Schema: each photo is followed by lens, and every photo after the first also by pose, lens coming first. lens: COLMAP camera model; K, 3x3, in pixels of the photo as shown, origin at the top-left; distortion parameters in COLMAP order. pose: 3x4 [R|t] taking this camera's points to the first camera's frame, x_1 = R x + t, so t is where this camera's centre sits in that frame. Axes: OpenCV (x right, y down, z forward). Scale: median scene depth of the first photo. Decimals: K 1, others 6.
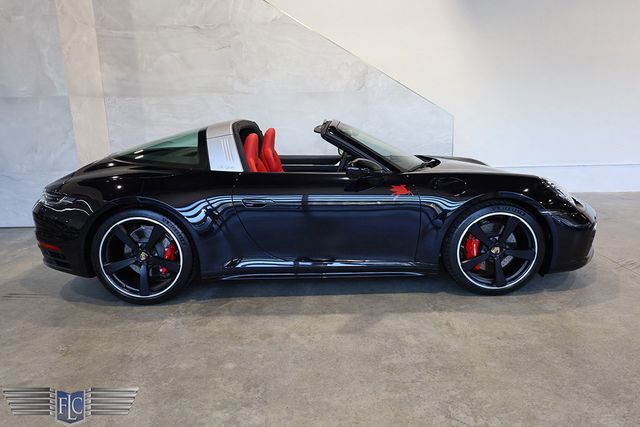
lens RADIAL K [[438.7, 0, 320.3], [0, 438.7, 212.3], [0, 0, 1]] dist [0.007297, -0.006716]
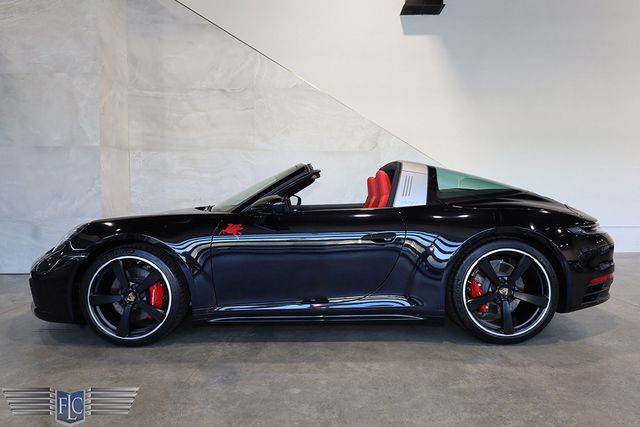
lens RADIAL K [[427.2, 0, 319.7], [0, 427.2, 209.8], [0, 0, 1]] dist [-0.001583, 0.002818]
pose [[0.998870, 0.022261, 0.041994, -0.149433], [-0.014728, 0.985014, -0.171844, 0.087492], [-0.045190, 0.171031, 0.984229, 0.000555]]
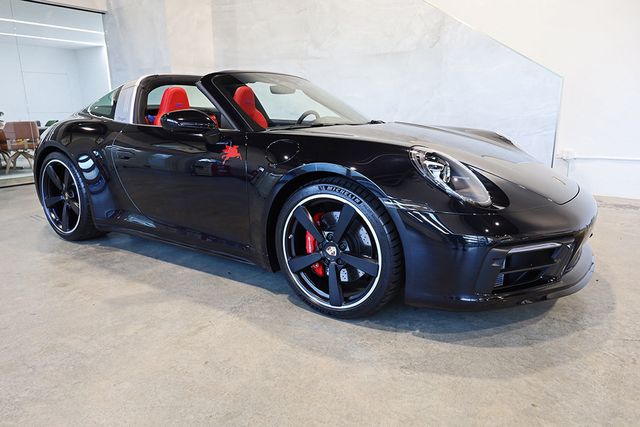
lens RADIAL K [[438.7, 0, 319.5], [0, 438.7, 211.8], [0, 0, 1]] dist [0.007297, -0.006716]
pose [[0.832162, 0.141473, -0.536183, 0.724076], [-0.126280, 0.989851, 0.065186, -0.015201], [0.539963, 0.013464, 0.841581, 0.408973]]
